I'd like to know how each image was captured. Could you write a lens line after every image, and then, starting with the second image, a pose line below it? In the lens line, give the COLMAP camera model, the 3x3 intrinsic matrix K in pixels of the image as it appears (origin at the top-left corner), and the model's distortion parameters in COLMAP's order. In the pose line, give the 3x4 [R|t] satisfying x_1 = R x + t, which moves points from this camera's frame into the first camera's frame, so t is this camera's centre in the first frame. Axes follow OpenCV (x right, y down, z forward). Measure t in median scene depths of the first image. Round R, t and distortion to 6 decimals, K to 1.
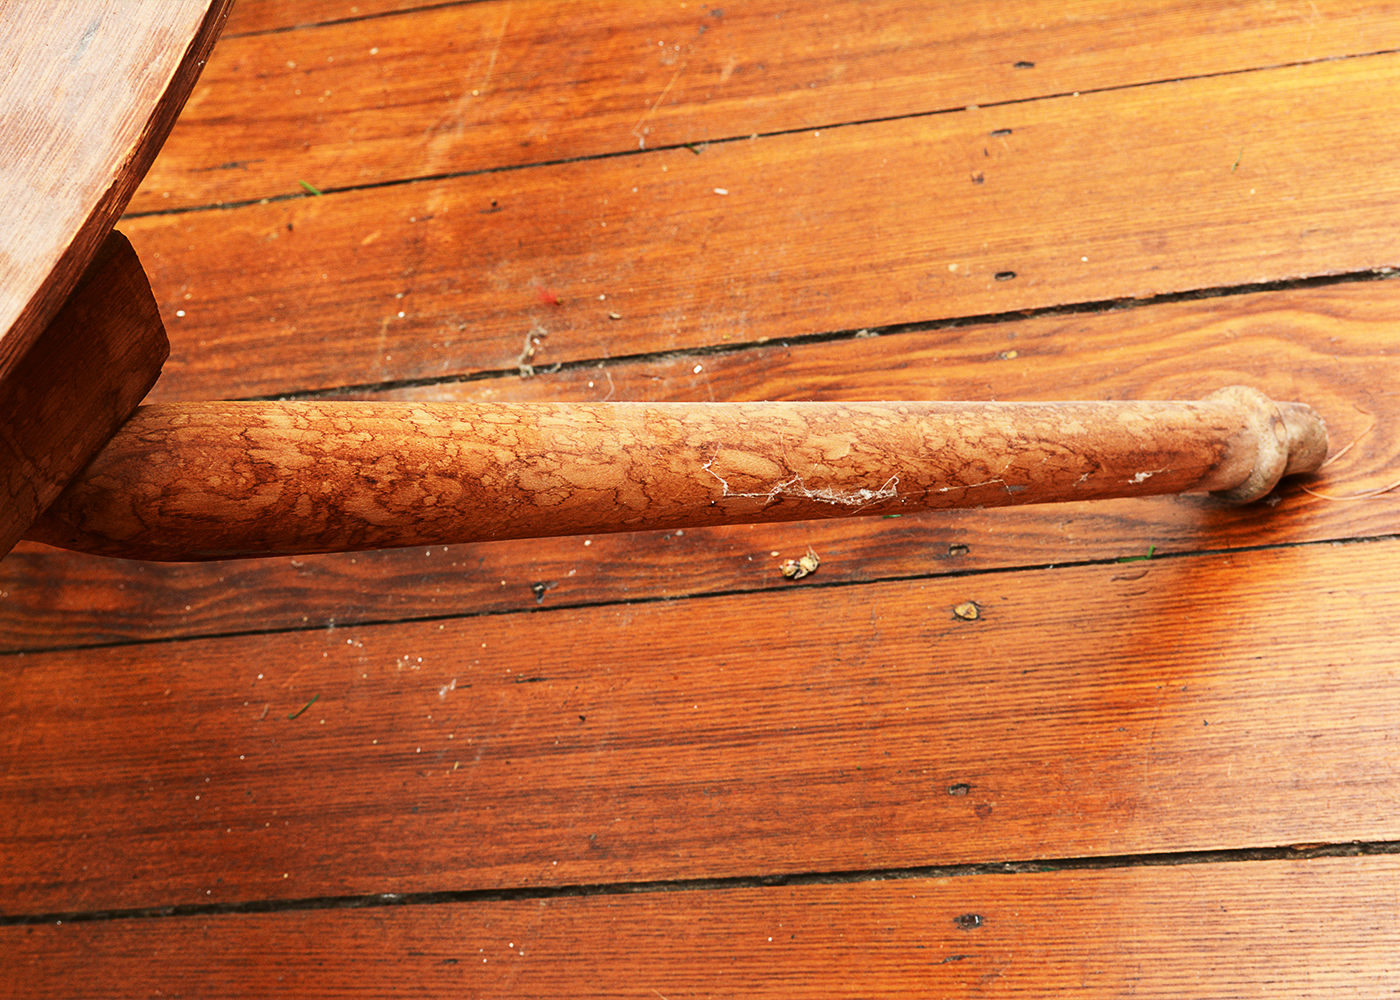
lens RADIAL K [[2575.5, 0, 702.3], [0, 2575.5, 501.9], [0, 0, 1]] dist [0.006068, 0.000000]
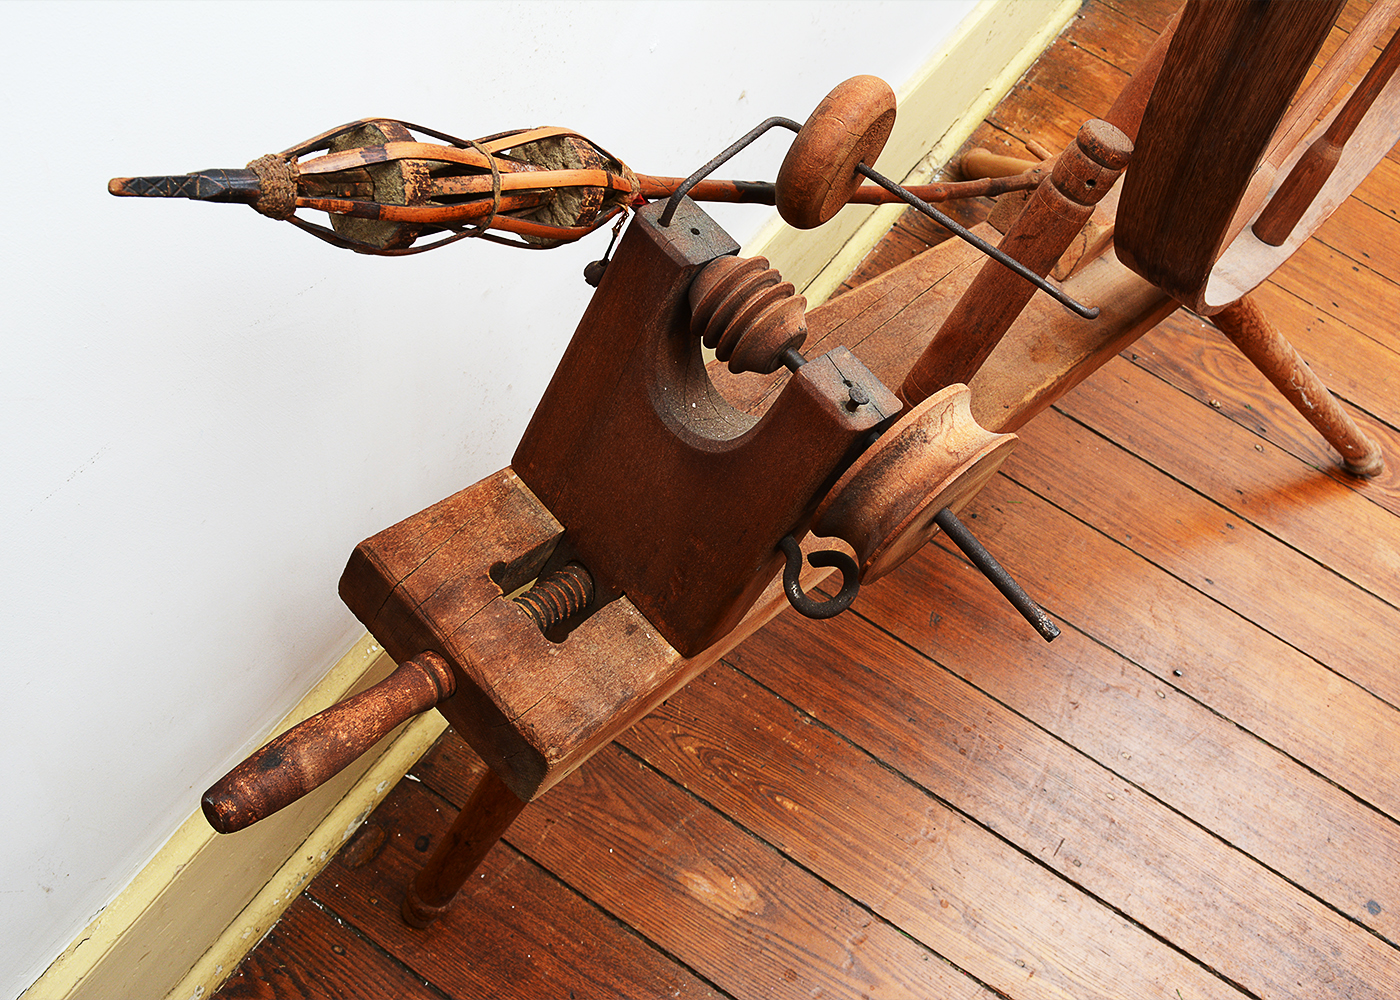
lens RADIAL K [[1428.4, 0, 719.3], [0, 1428.4, 487.1], [0, 0, 1]] dist [-0.053279, 0.000000]
pose [[0.805157, 0.581988, 0.114073, -0.548375], [-0.591477, 0.802063, 0.082764, 0.301740], [-0.043326, -0.134110, 0.990019, -0.624005]]
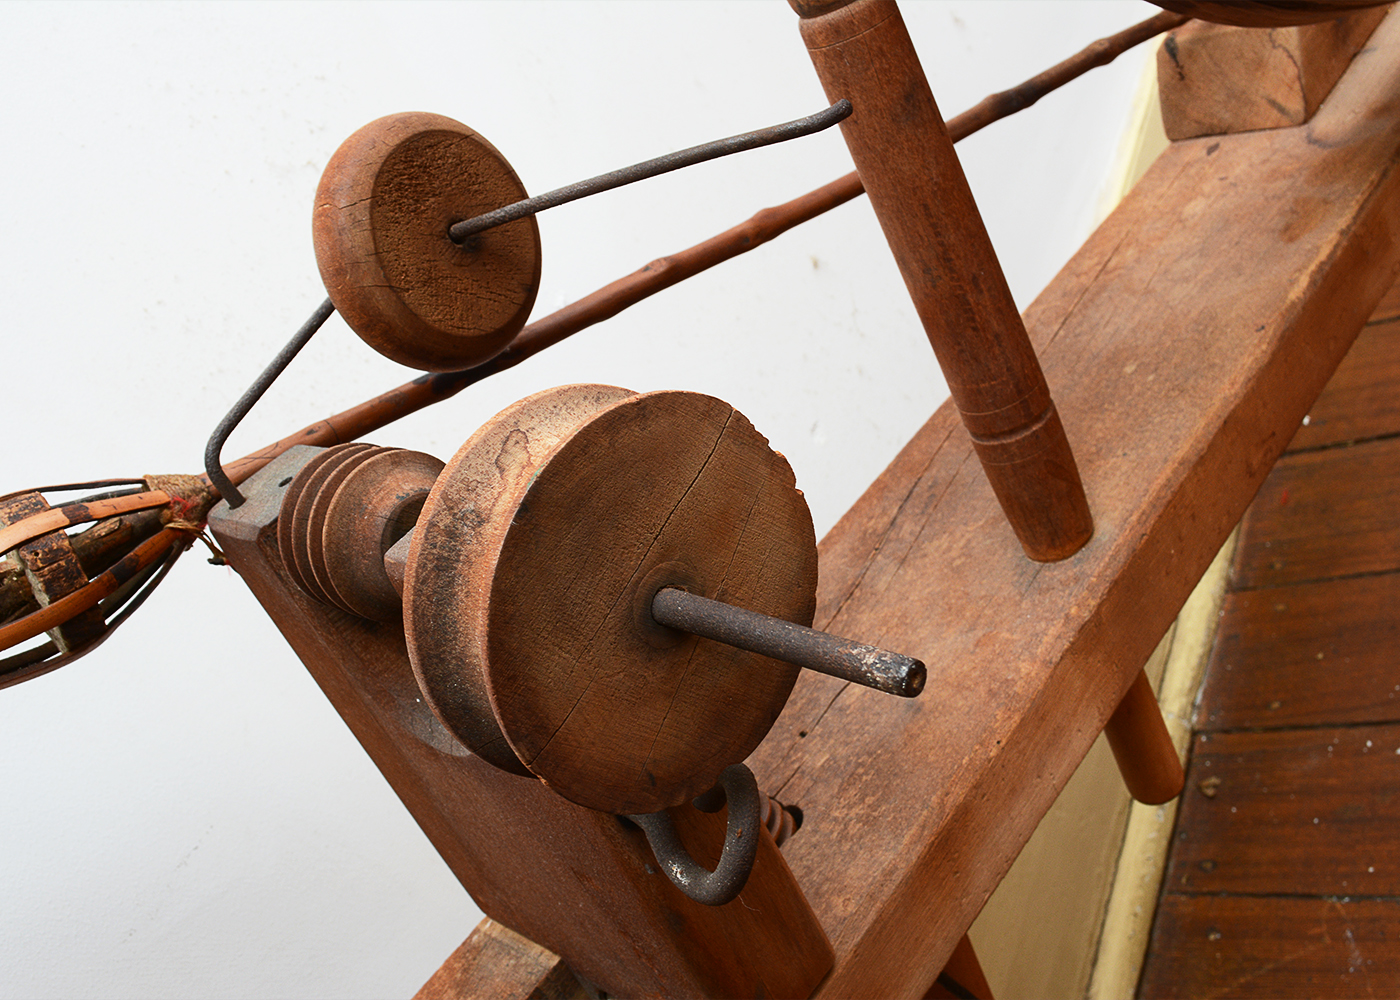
lens RADIAL K [[1508.5, 0, 715.7], [0, 1508.5, 491.4], [0, 0, 1]] dist [-0.052531, 0.000000]
pose [[0.891984, -0.061987, -0.447796, -0.253561], [0.058945, 0.998046, -0.020741, 0.288722], [0.448207, -0.007895, 0.893895, -0.321748]]
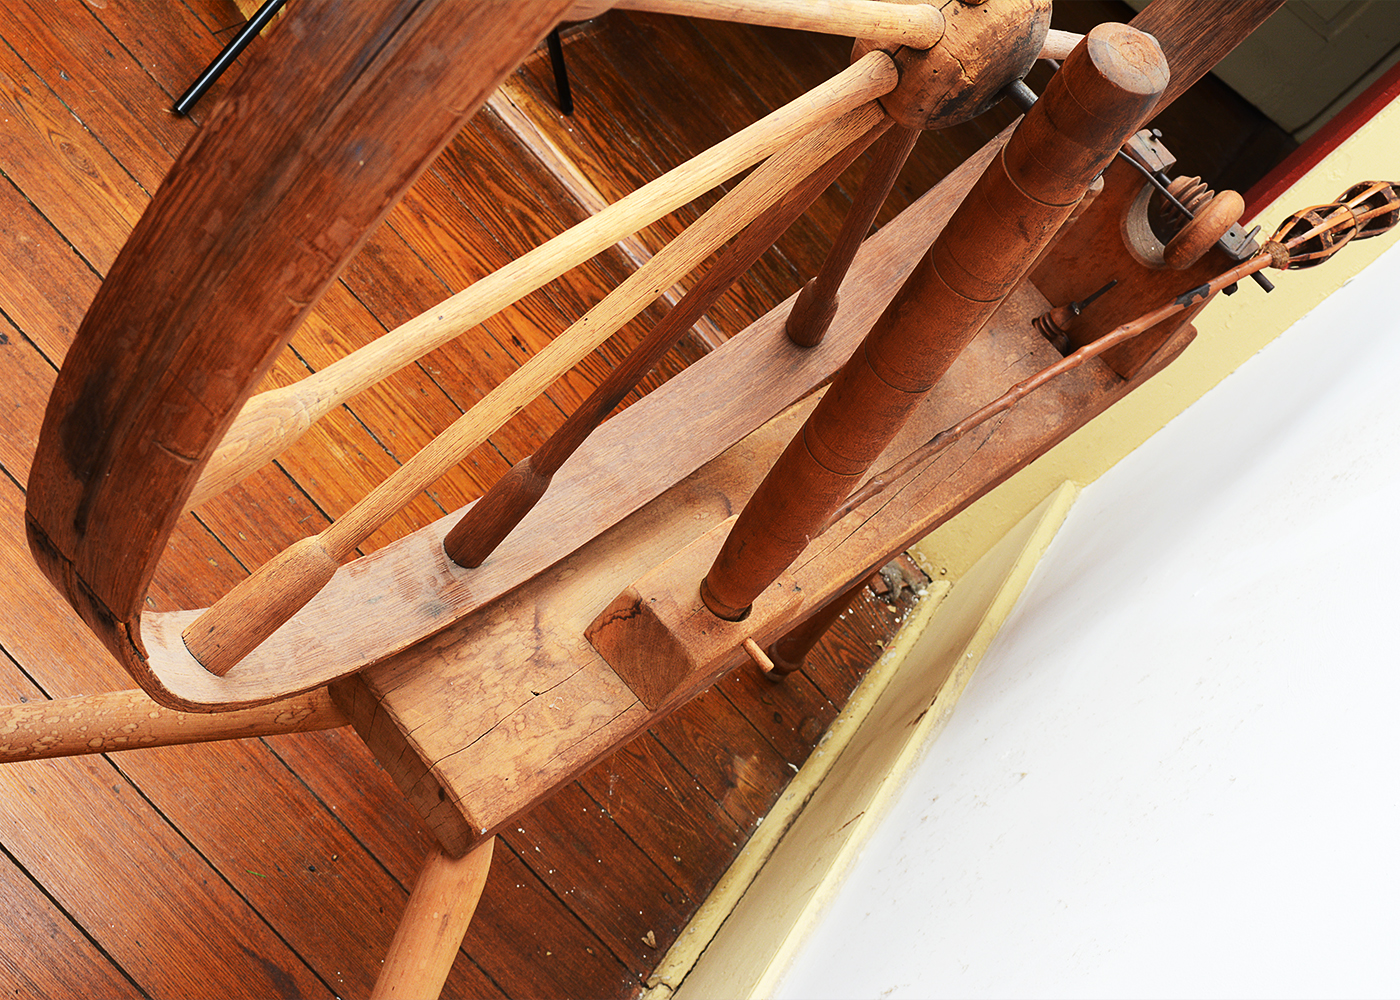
lens RADIAL K [[2185.3, 0, 702.6], [0, 2185.3, 496.7], [0, 0, 1]] dist [-0.019620, 0.000000]
pose [[-0.872011, -0.488844, 0.025060, -0.321327], [-0.043718, 0.128772, 0.990710, -1.439460], [-0.487530, 0.862815, -0.133662, 0.631842]]
